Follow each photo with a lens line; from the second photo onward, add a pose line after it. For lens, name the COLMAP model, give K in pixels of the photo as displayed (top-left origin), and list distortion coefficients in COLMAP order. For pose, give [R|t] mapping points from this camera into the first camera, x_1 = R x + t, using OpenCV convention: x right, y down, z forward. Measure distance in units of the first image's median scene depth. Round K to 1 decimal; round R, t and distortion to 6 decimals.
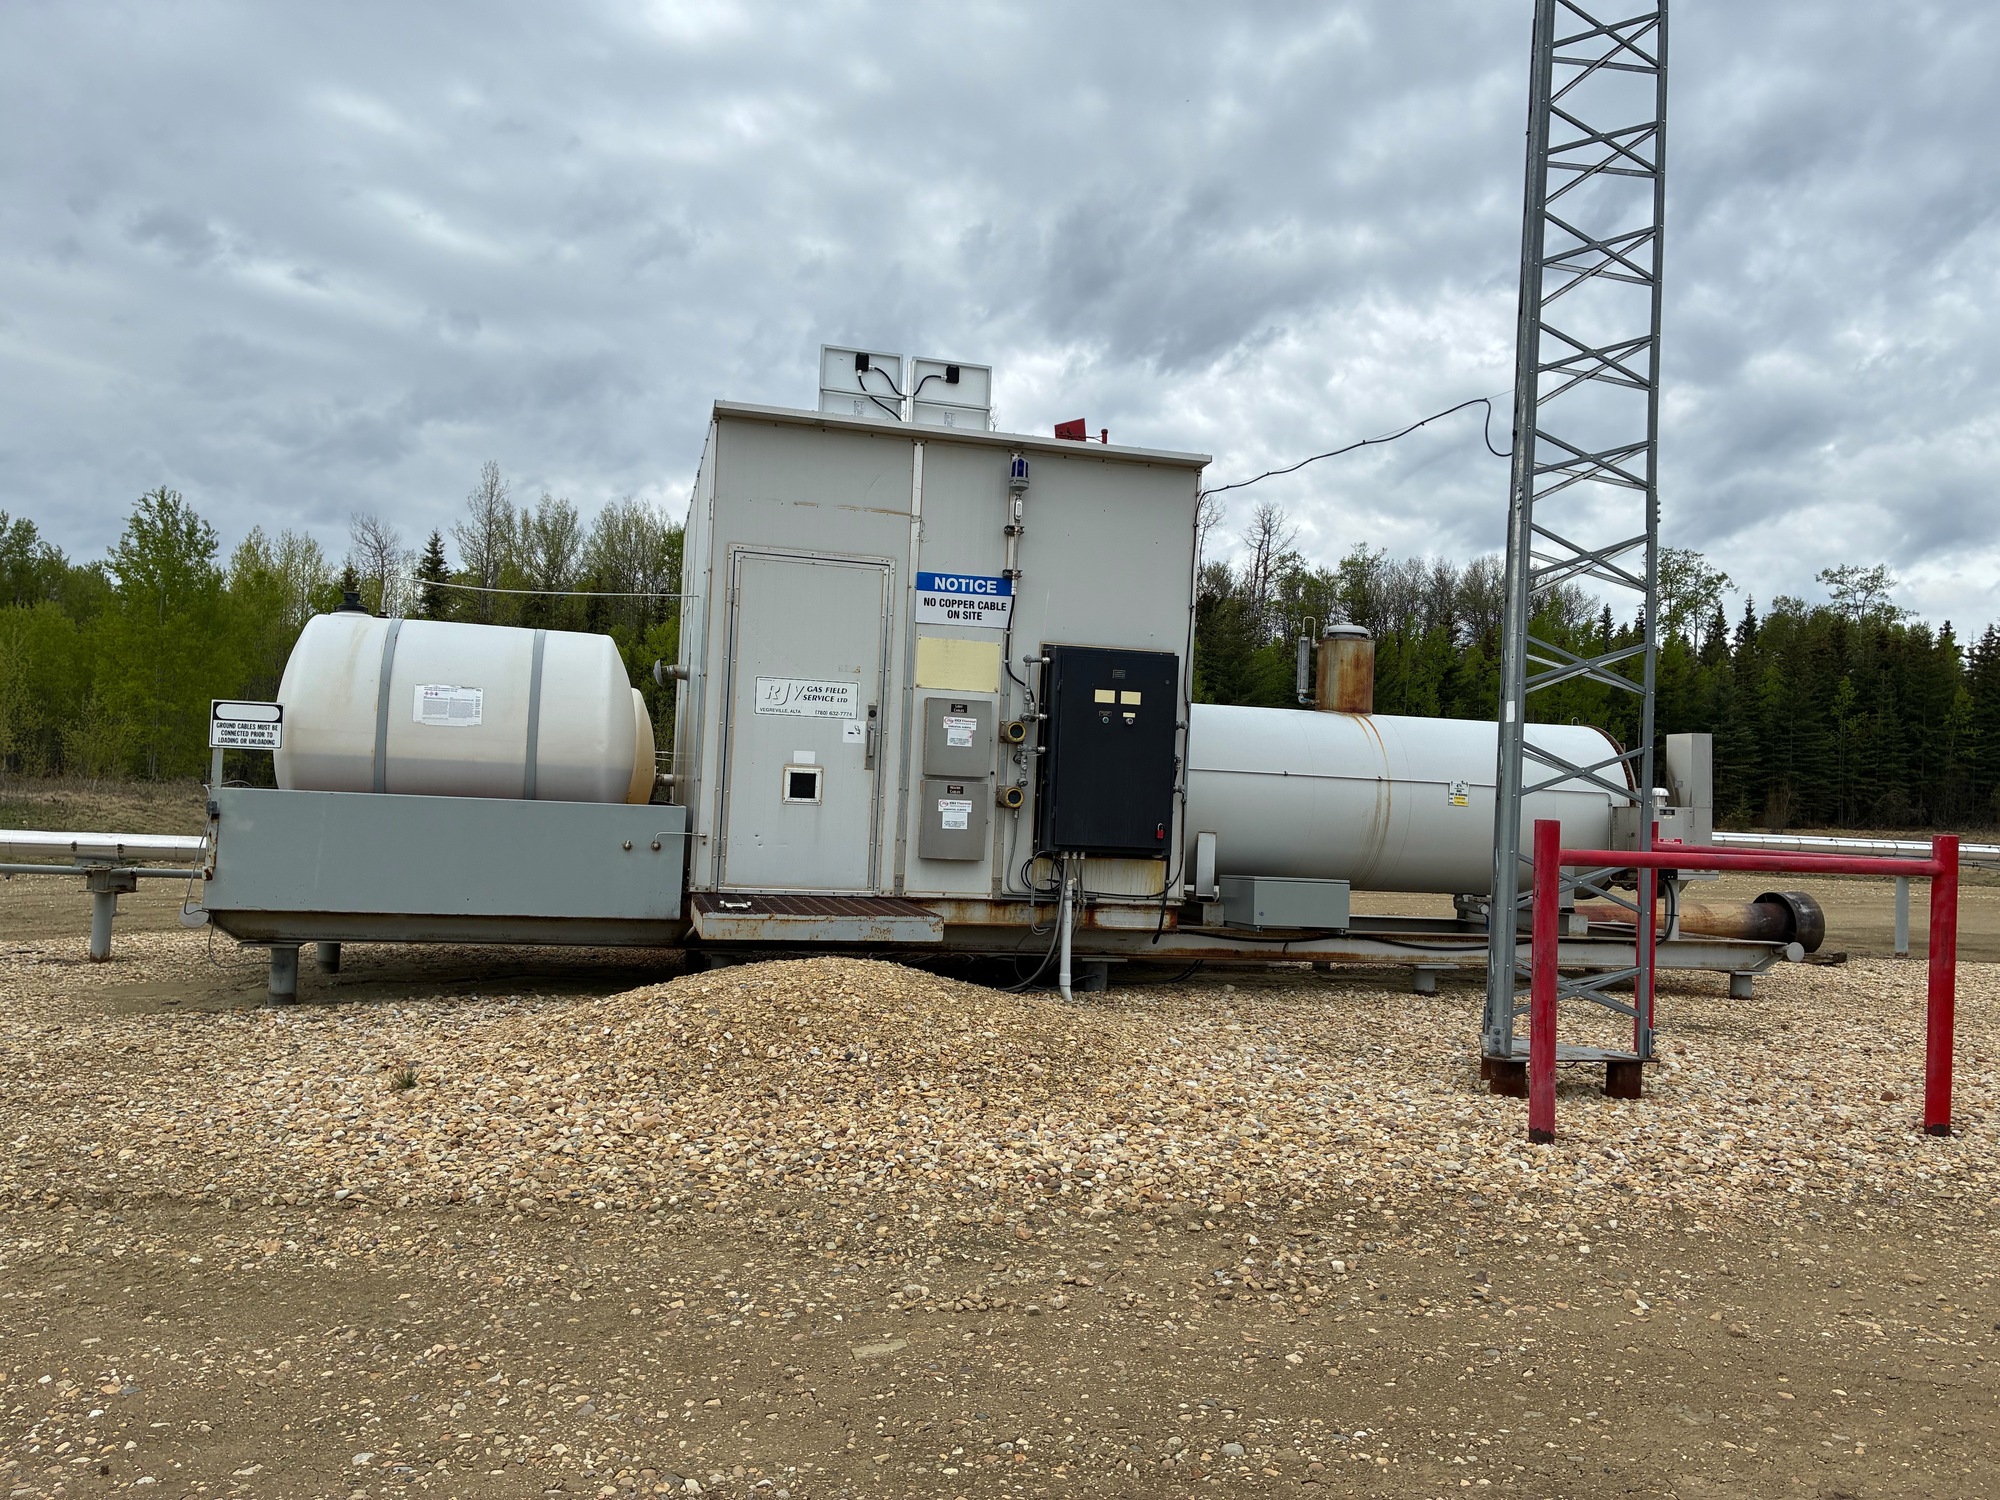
lens RADIAL K [[1532.6, 0, 972.5], [0, 1532.6, 761.4], [0, 0, 1]] dist [0.052196, -0.065456]
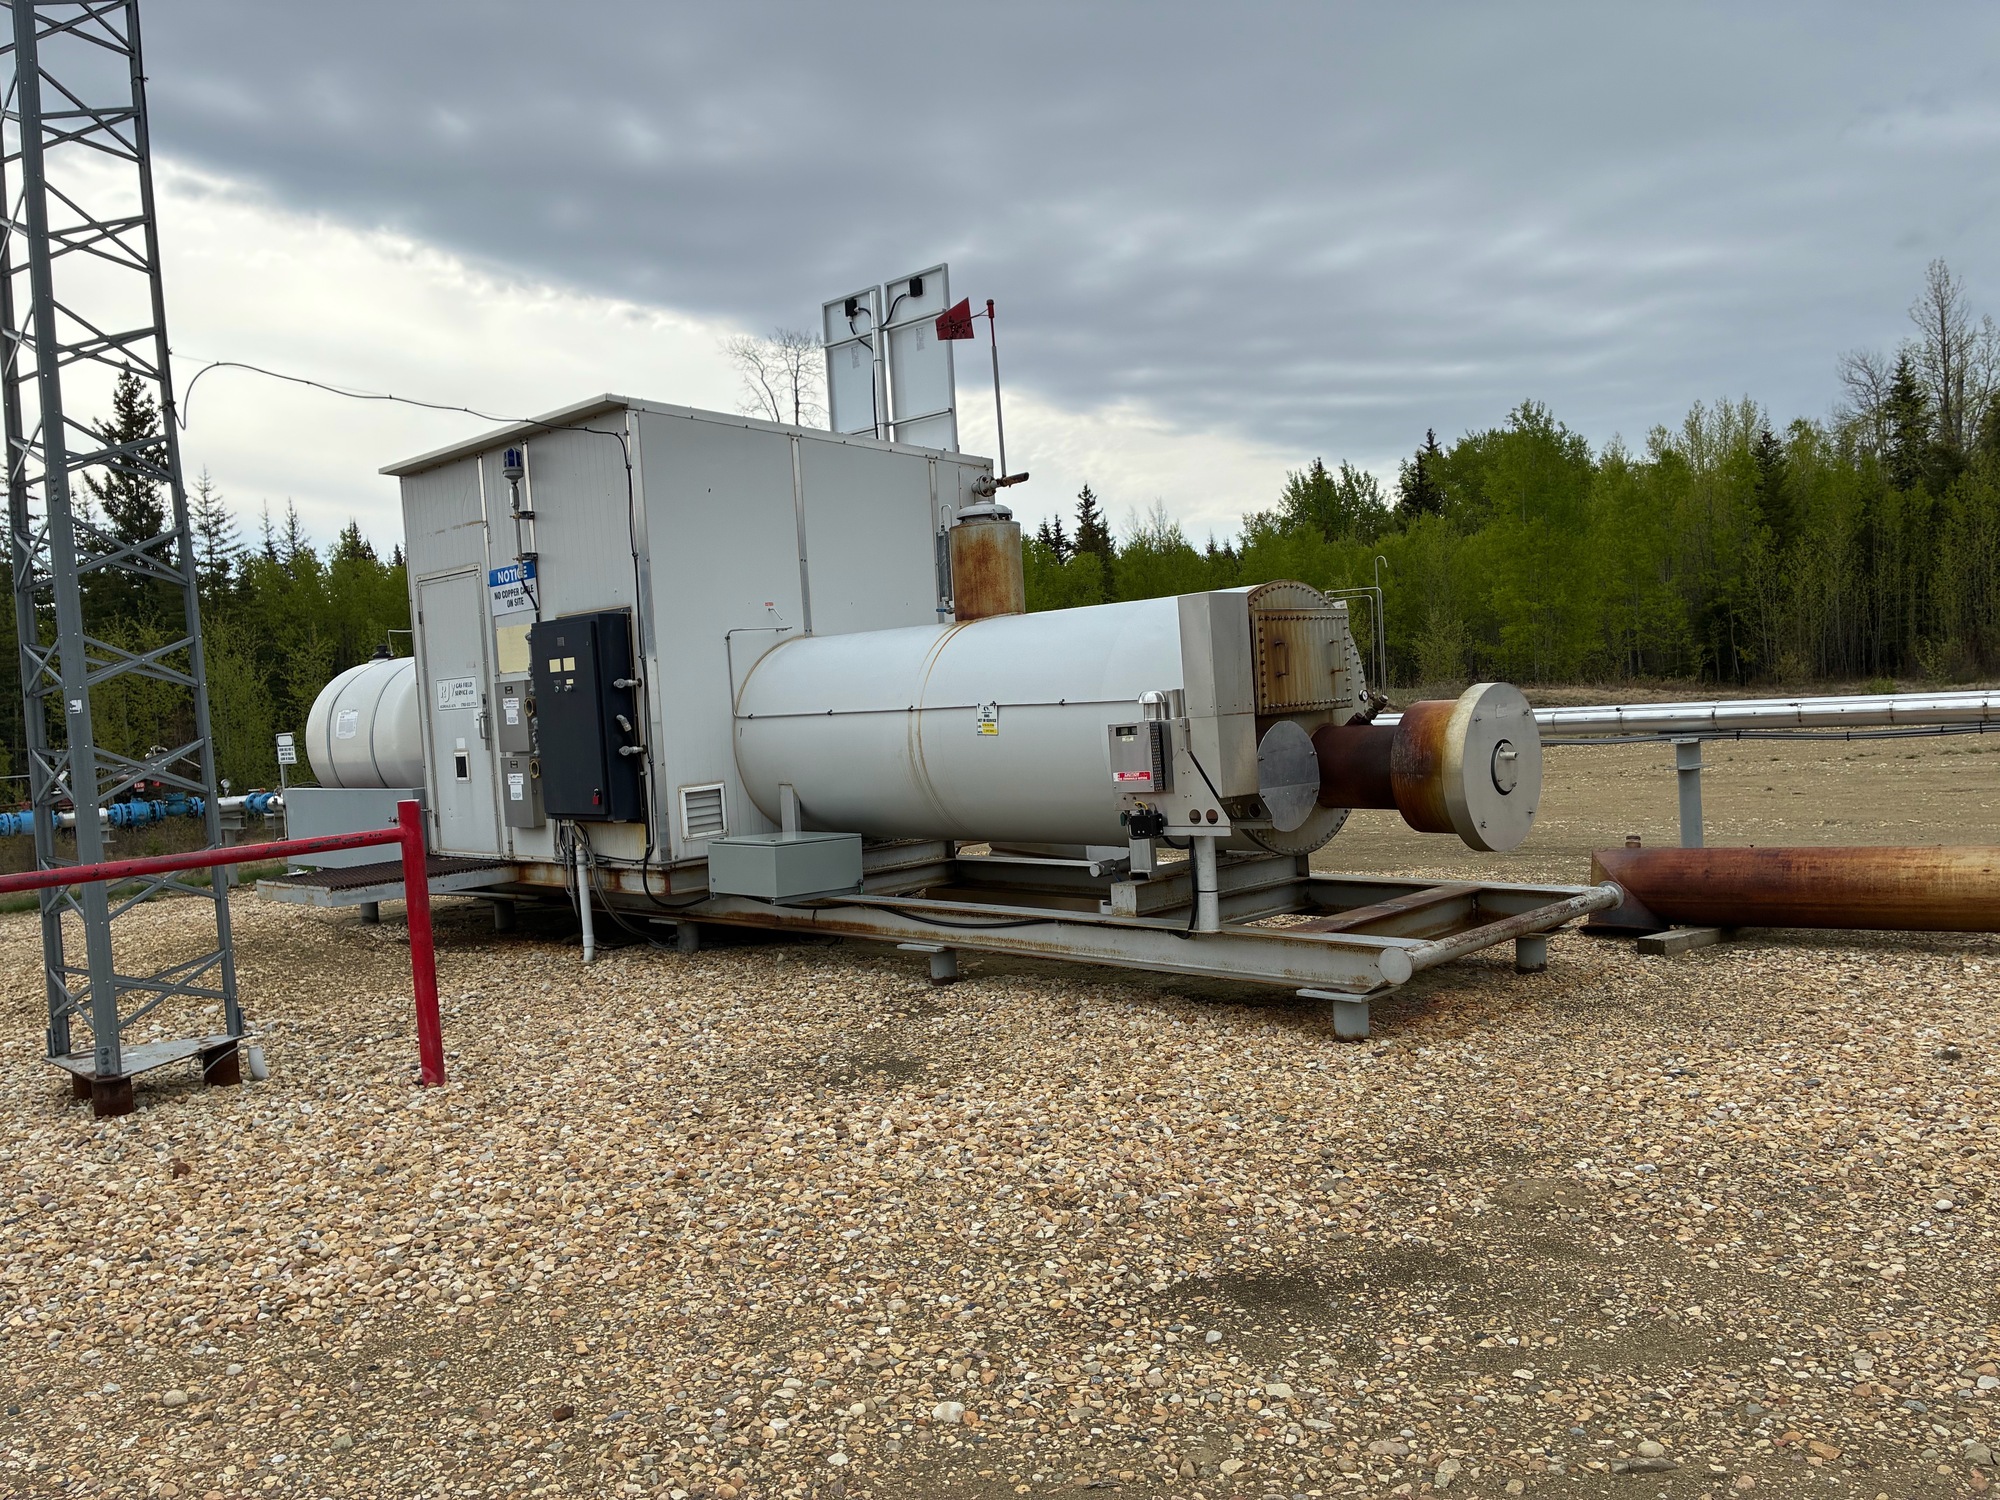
lens RADIAL K [[1532.6, 0, 982.6], [0, 1532.6, 749.6], [0, 0, 1]] dist [0.052196, -0.065456]
pose [[0.509701, -0.043582, -0.859247, 1.098127], [0.109440, 0.993887, 0.014508, 0.028672], [0.853363, -0.101431, 0.511355, 0.712153]]
